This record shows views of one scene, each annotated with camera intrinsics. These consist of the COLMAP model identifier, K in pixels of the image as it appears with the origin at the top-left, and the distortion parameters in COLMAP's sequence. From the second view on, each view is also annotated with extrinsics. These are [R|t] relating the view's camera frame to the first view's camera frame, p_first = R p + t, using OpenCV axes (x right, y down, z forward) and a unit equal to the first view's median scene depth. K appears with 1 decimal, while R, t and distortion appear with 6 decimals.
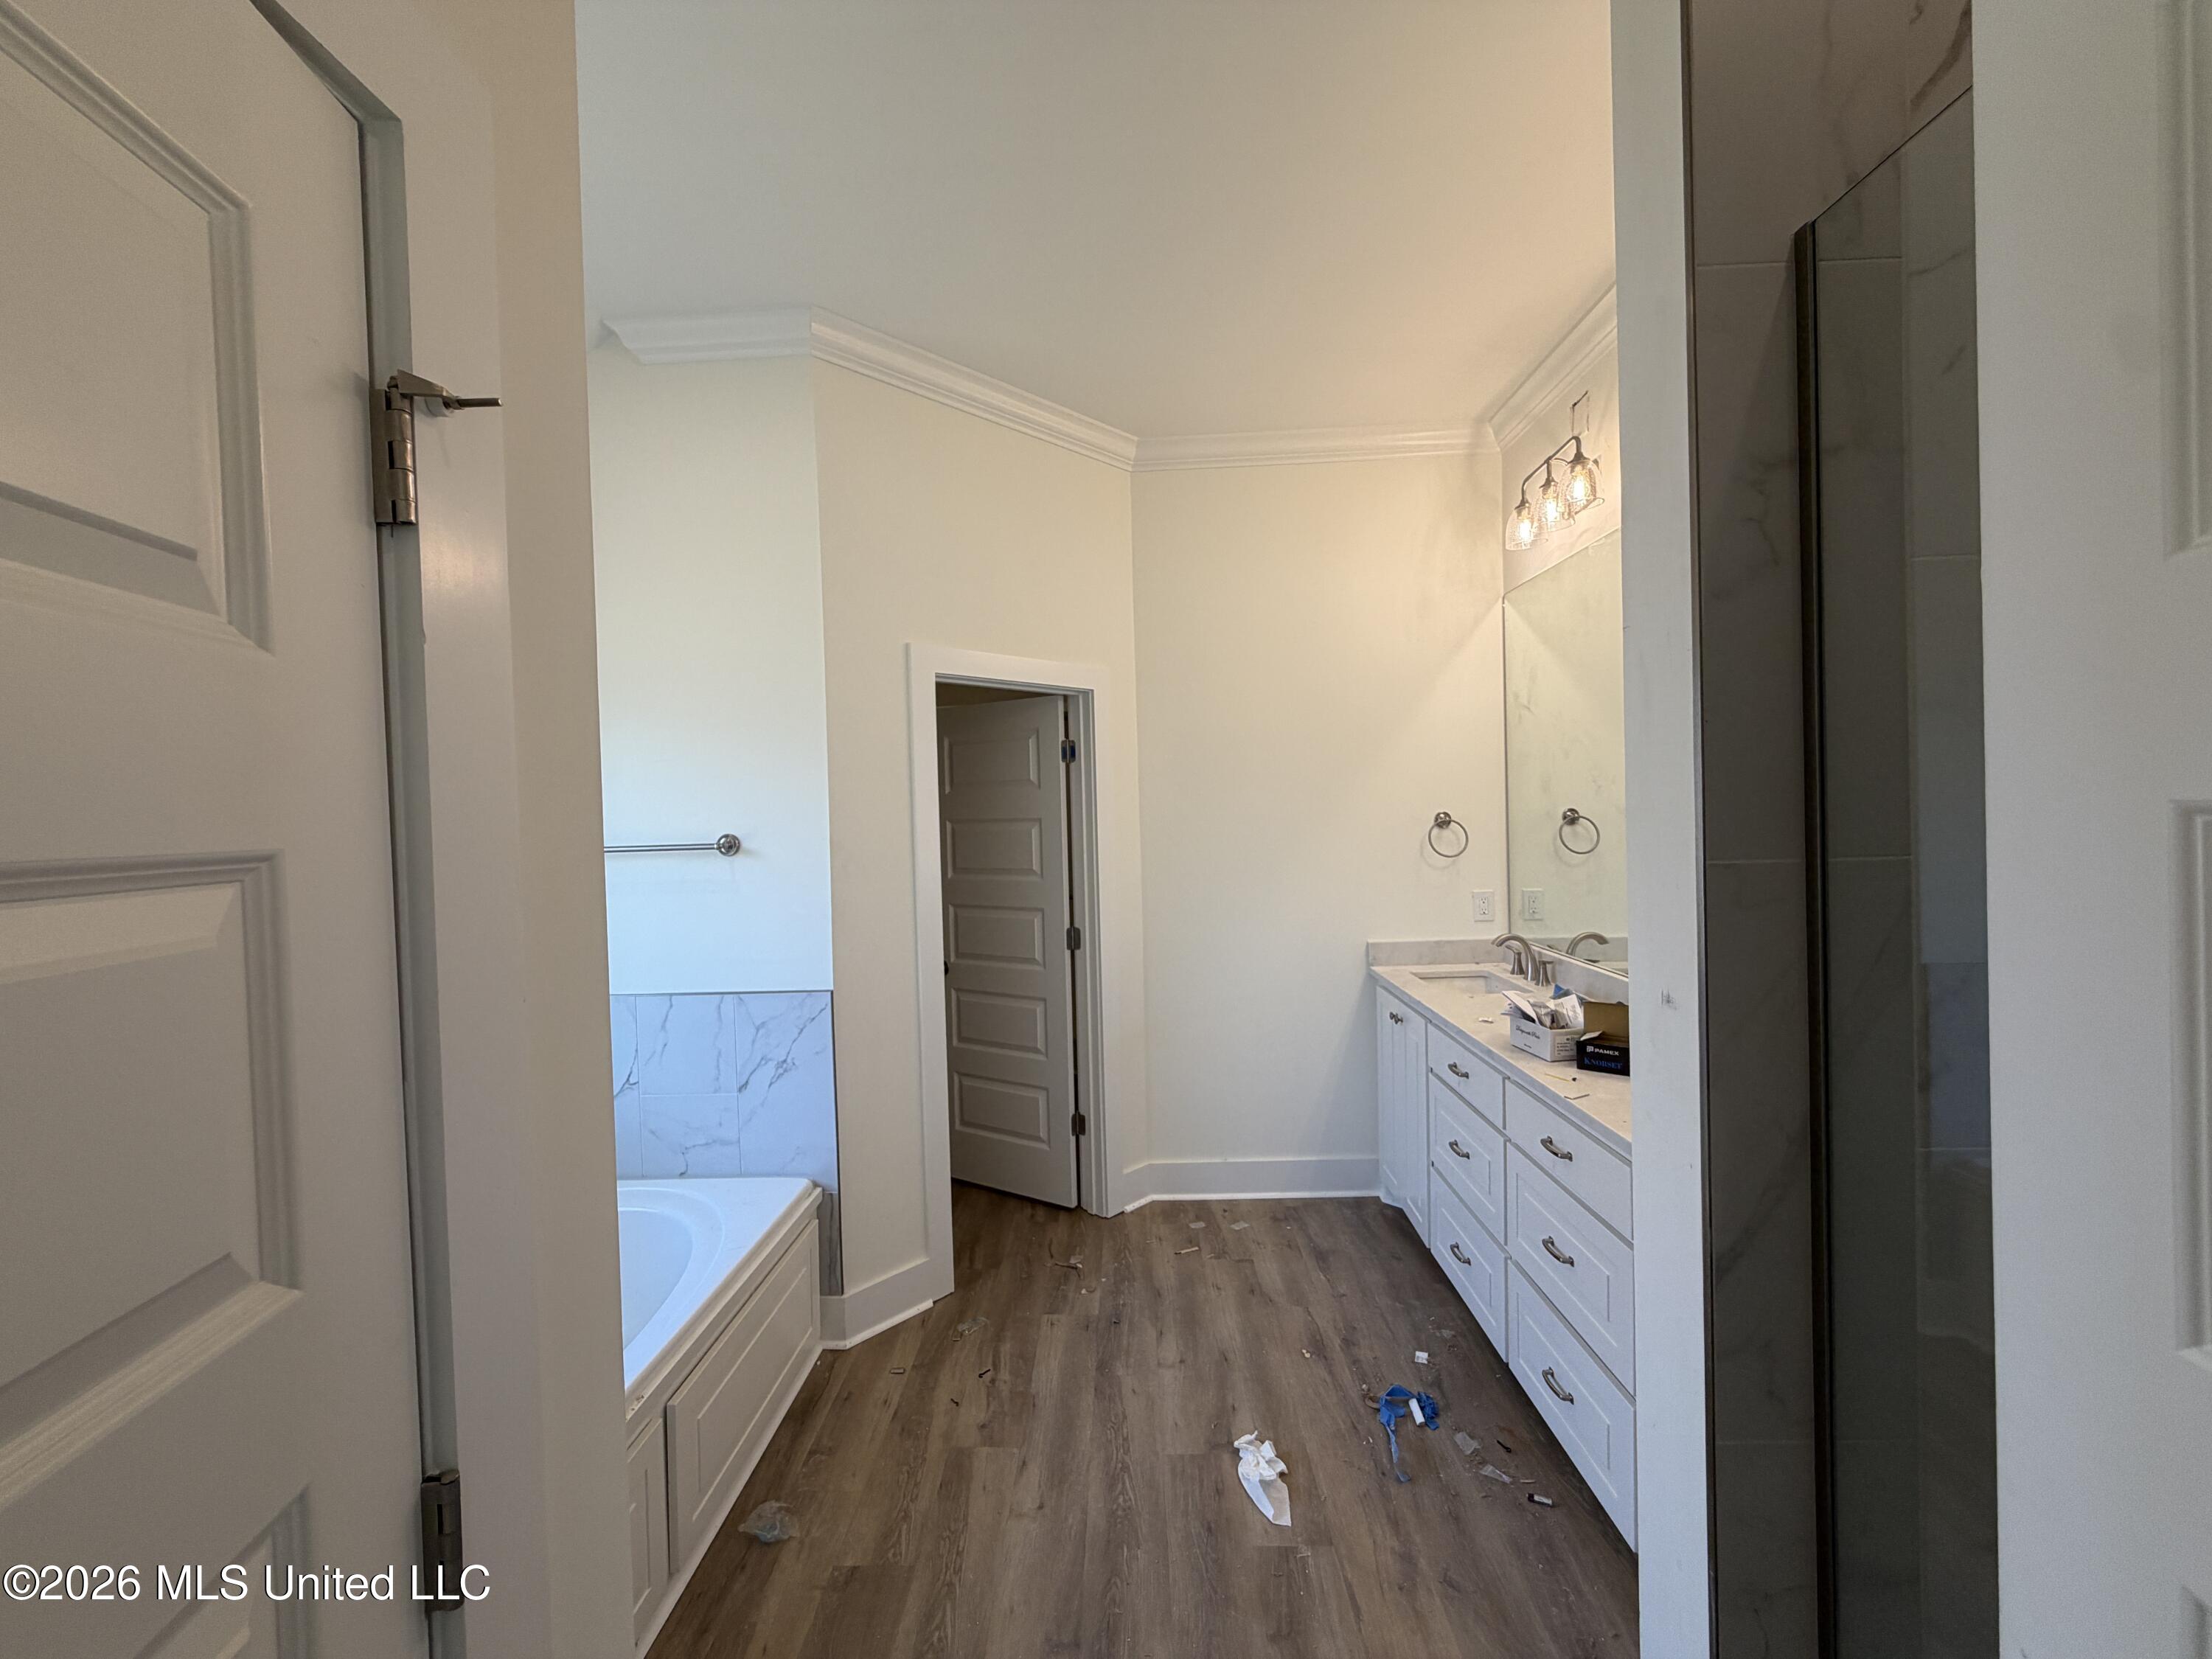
lens RADIAL K [[885.7, 0, 1118.5], [0, 885.7, 826.1], [0, 0, 1]] dist [0.001210, -0.000123]
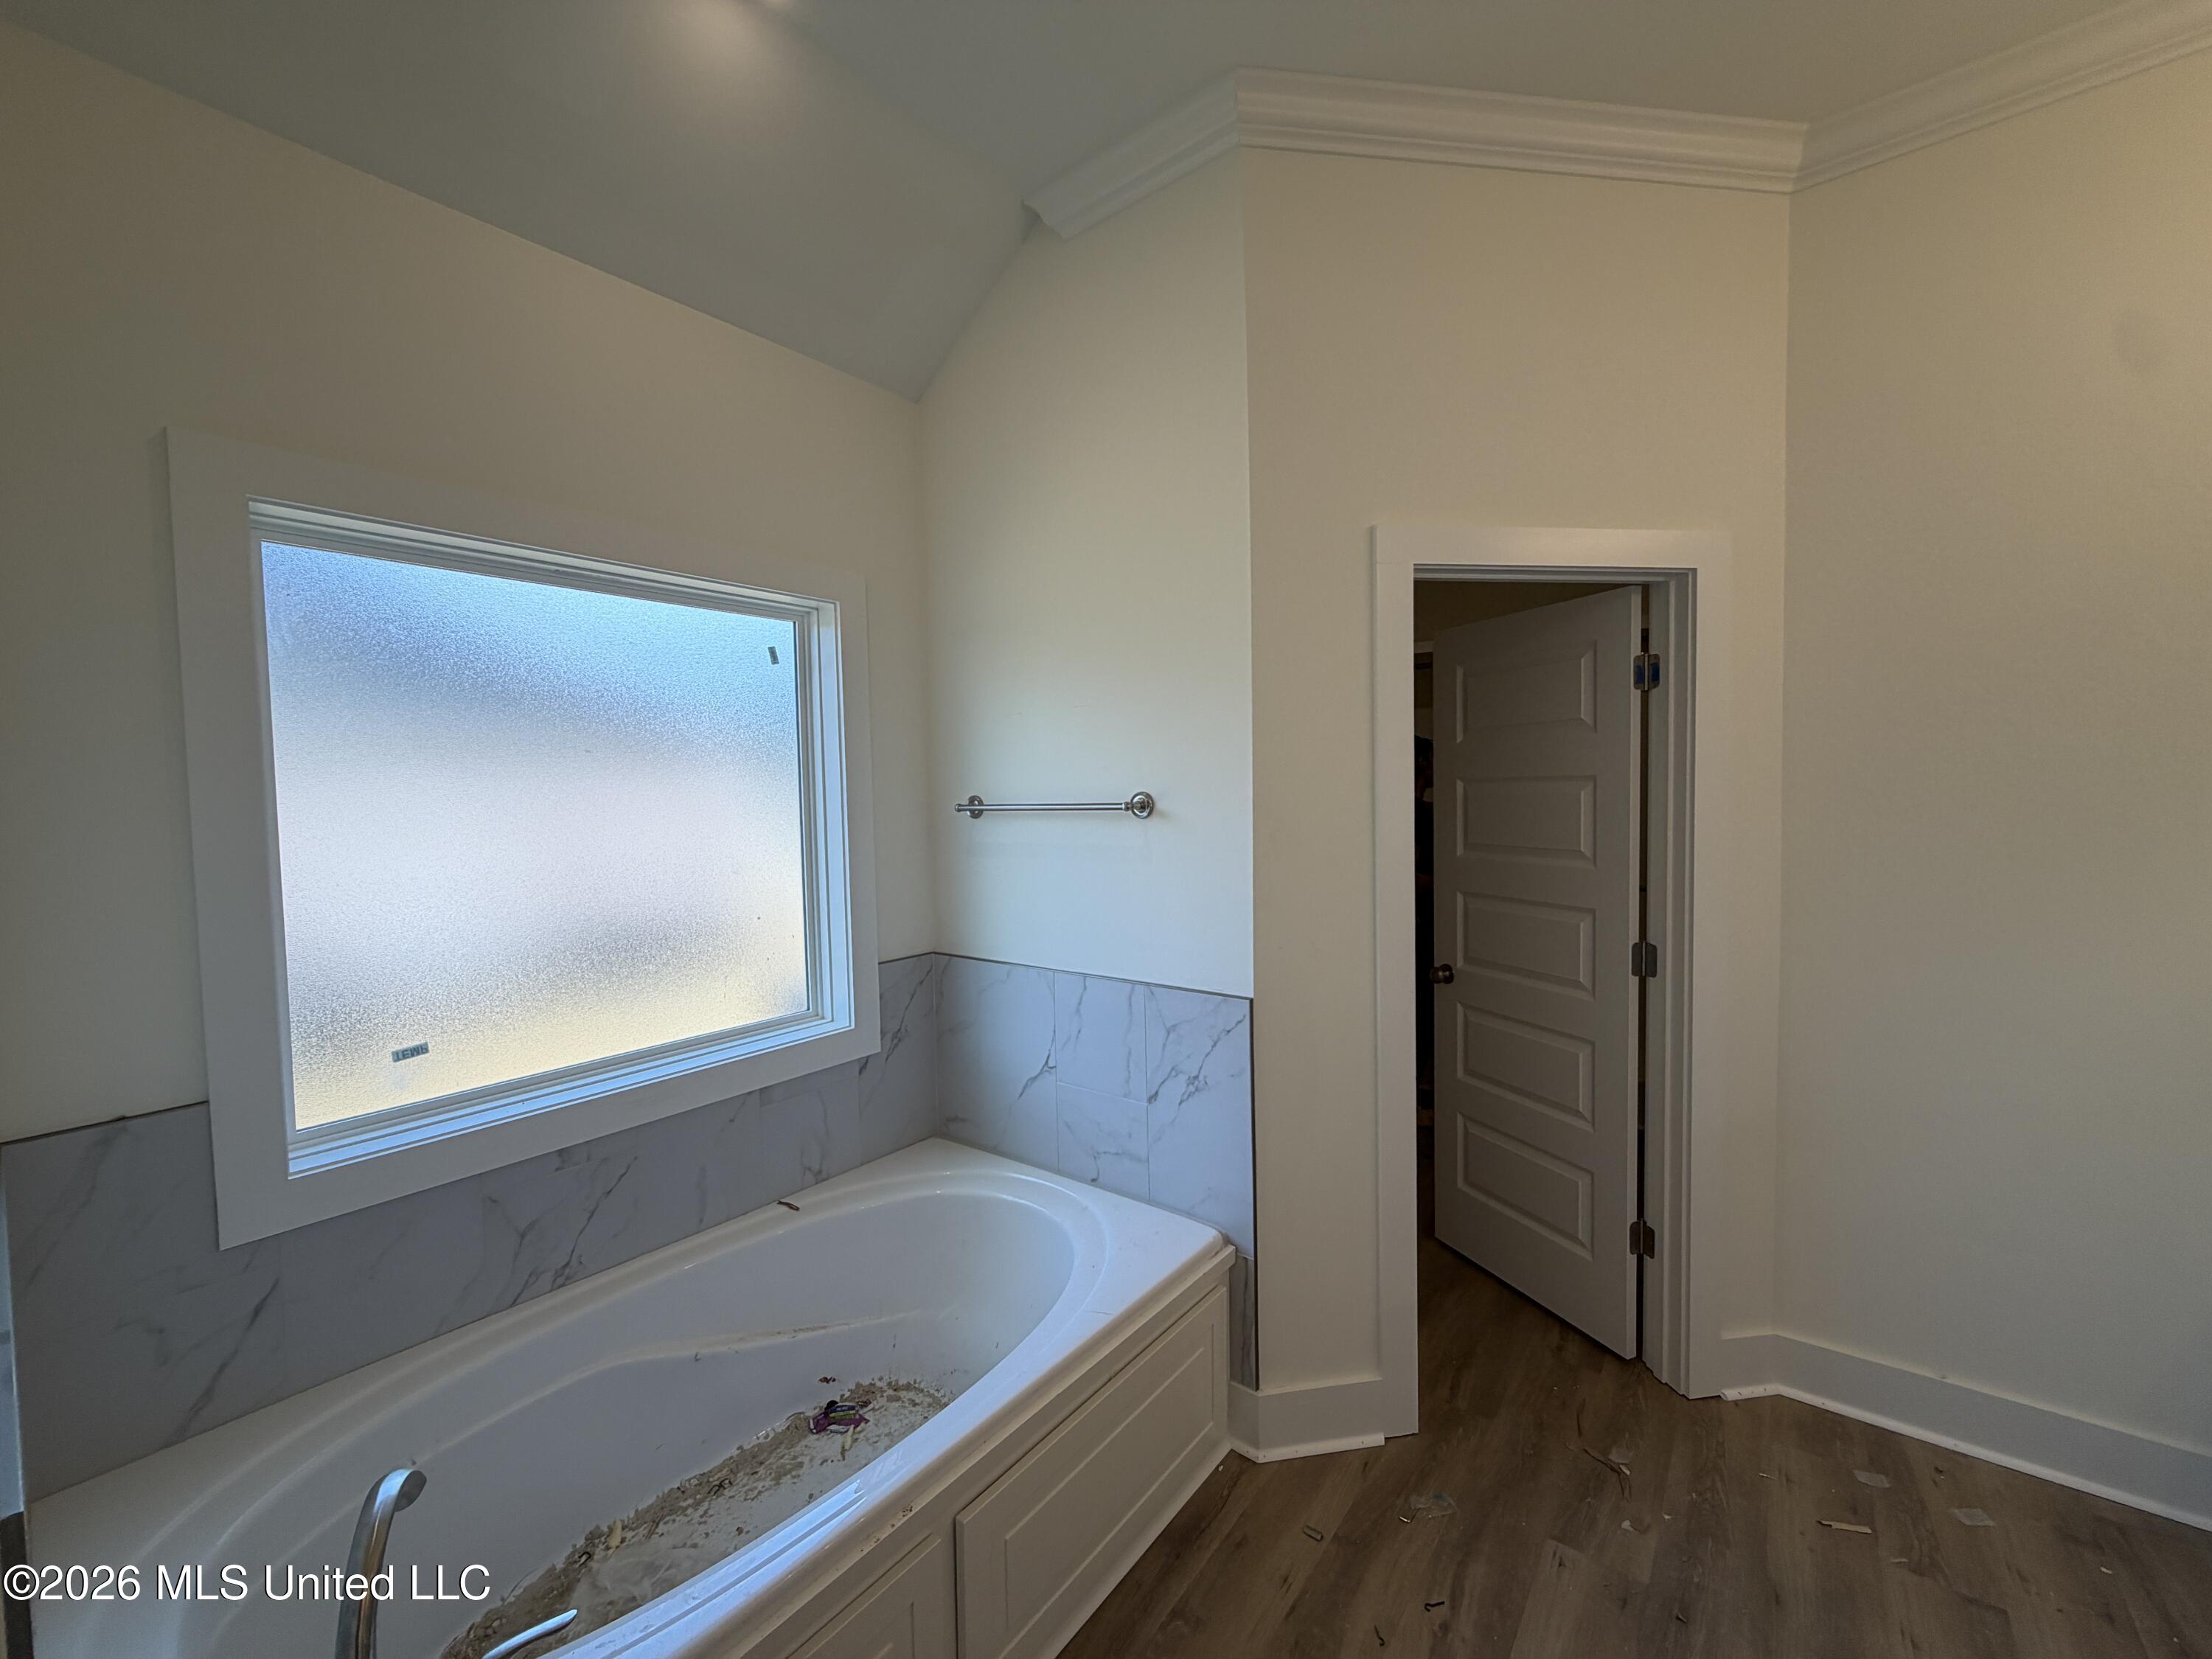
lens RADIAL K [[885.7, 0, 1102.3], [0, 885.7, 826.6], [0, 0, 1]] dist [0.001210, -0.000123]
pose [[0.795541, 0.037522, -0.604736, 0.025958], [-0.010592, 0.998789, 0.048038, 0.001684], [0.605807, -0.031811, 0.794976, 0.274516]]
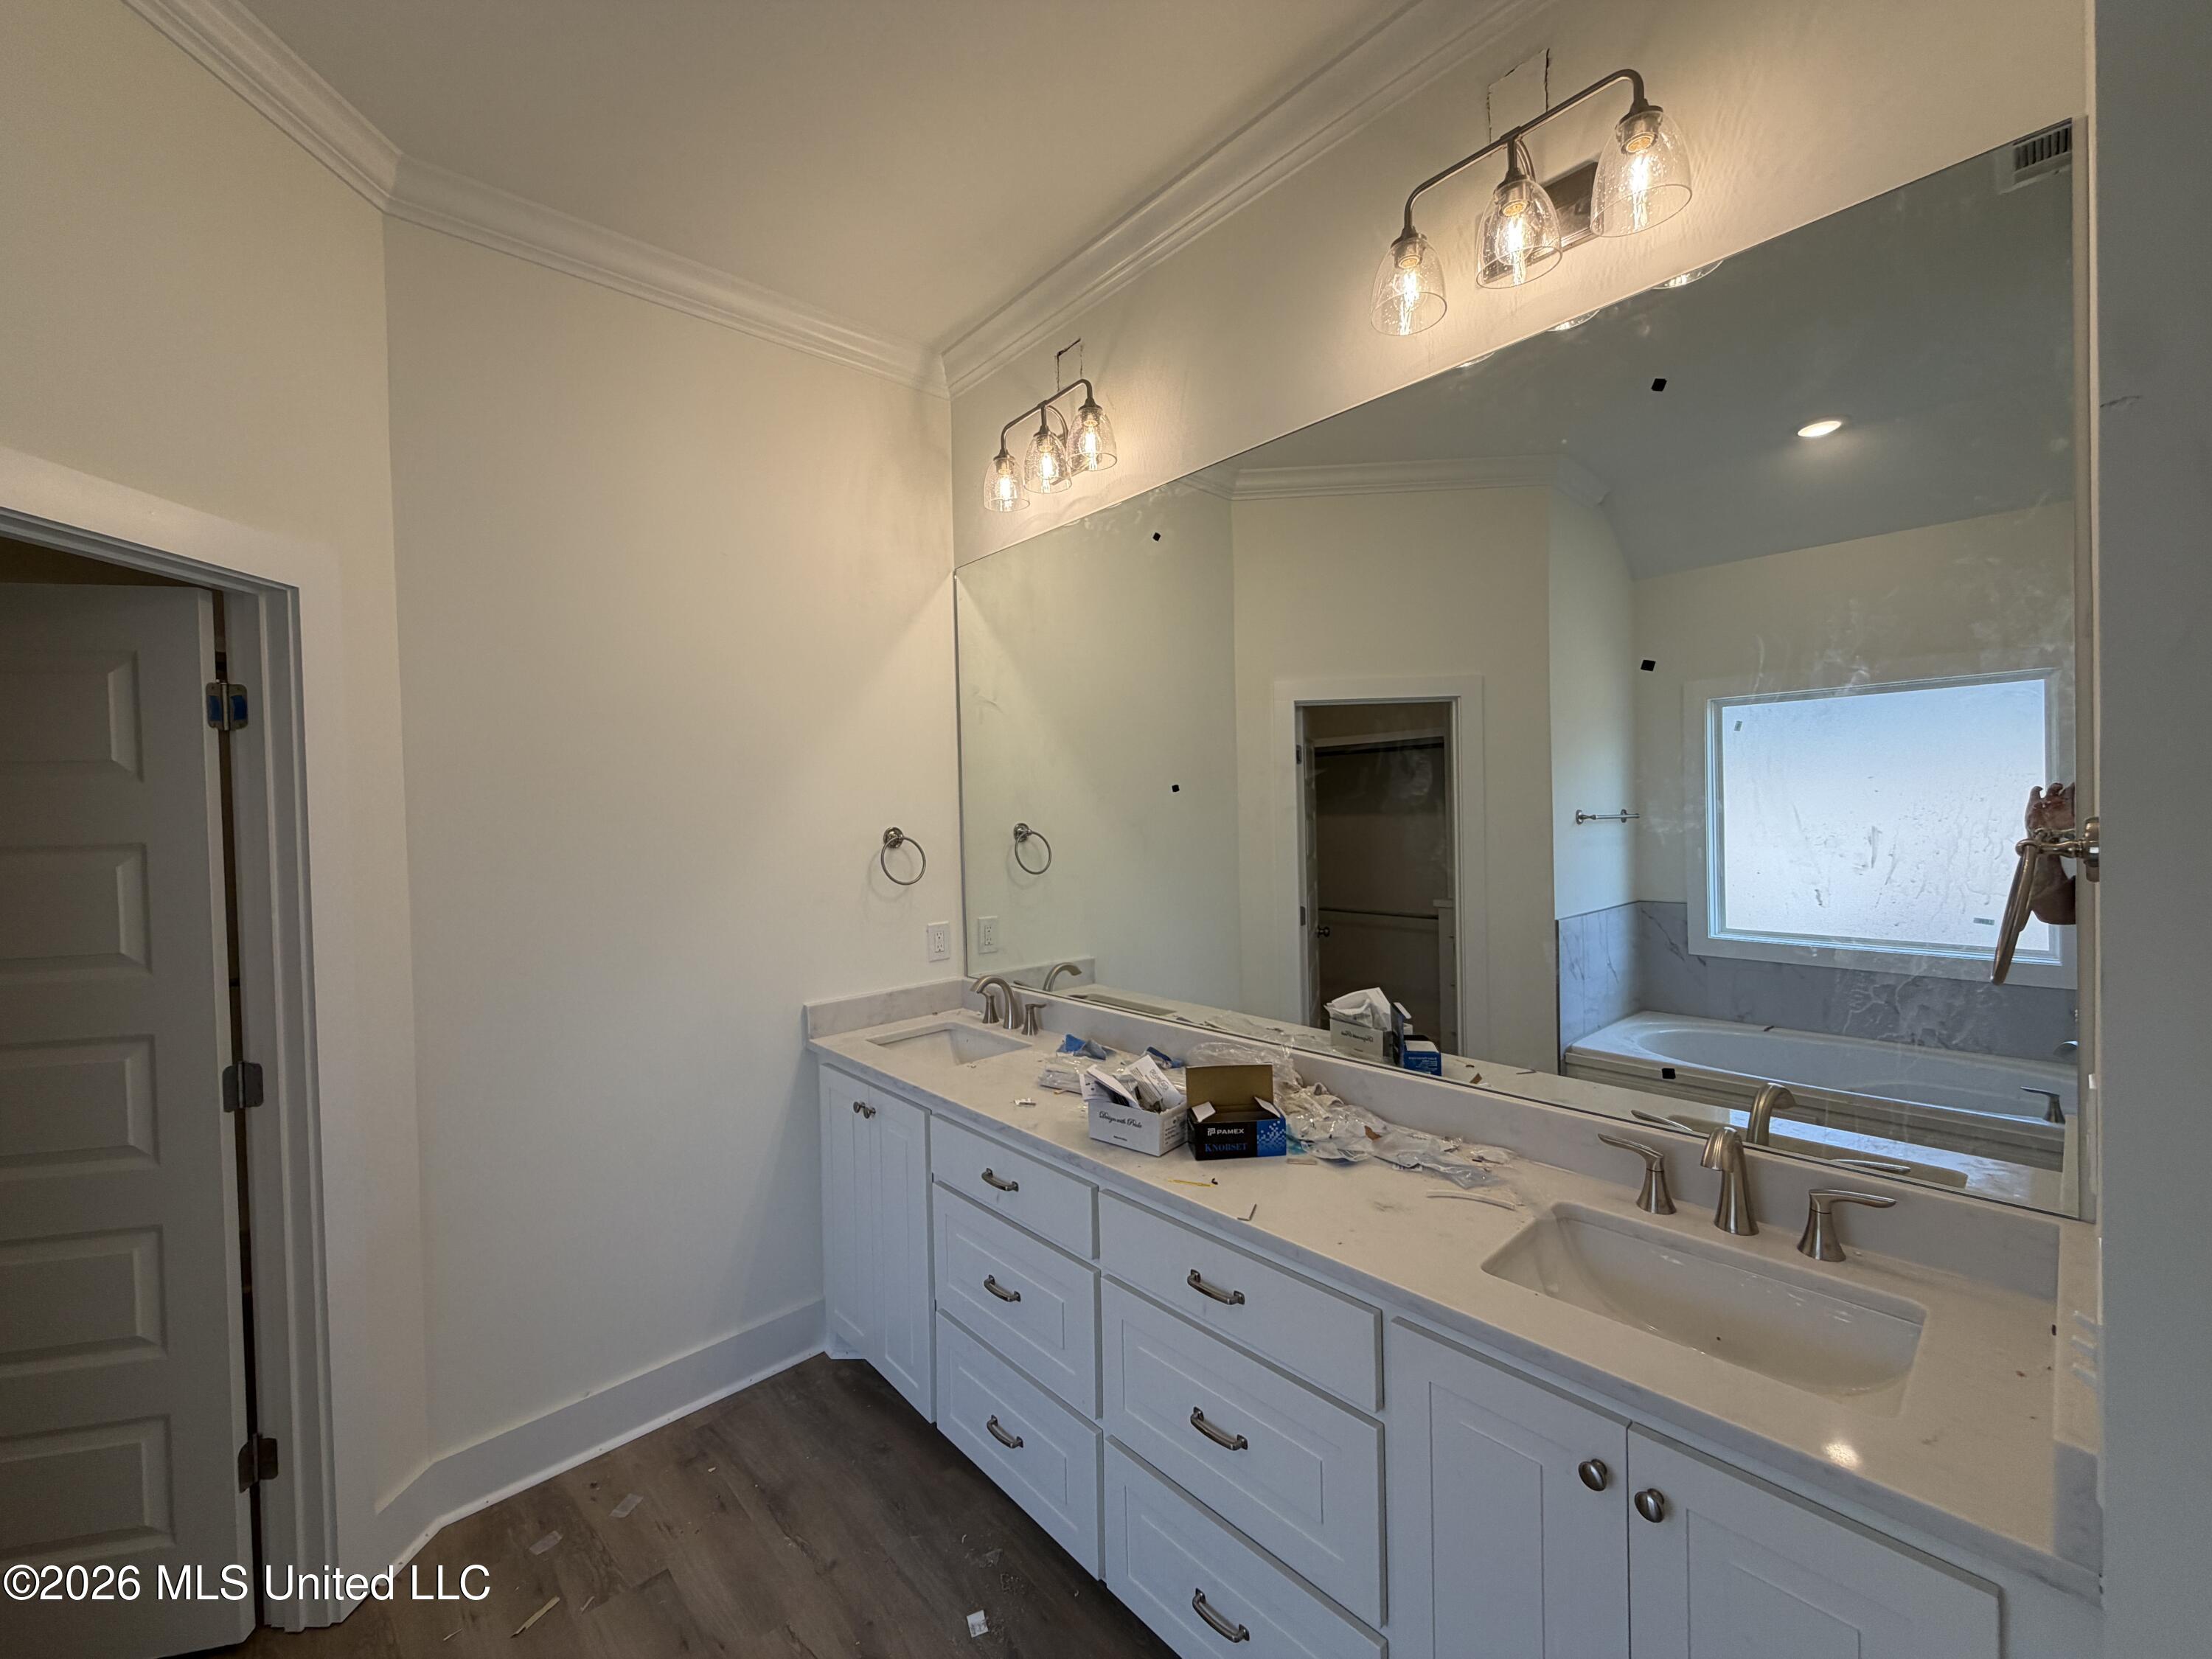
lens RADIAL K [[885.7, 0, 1108.6], [0, 885.7, 827.8], [0, 0, 1]] dist [0.001210, -0.000123]
pose [[0.730055, -0.003500, 0.683380, -0.041072], [0.017329, 0.999760, -0.013392, -0.002258], [-0.683169, 0.021619, 0.729940, 0.352455]]
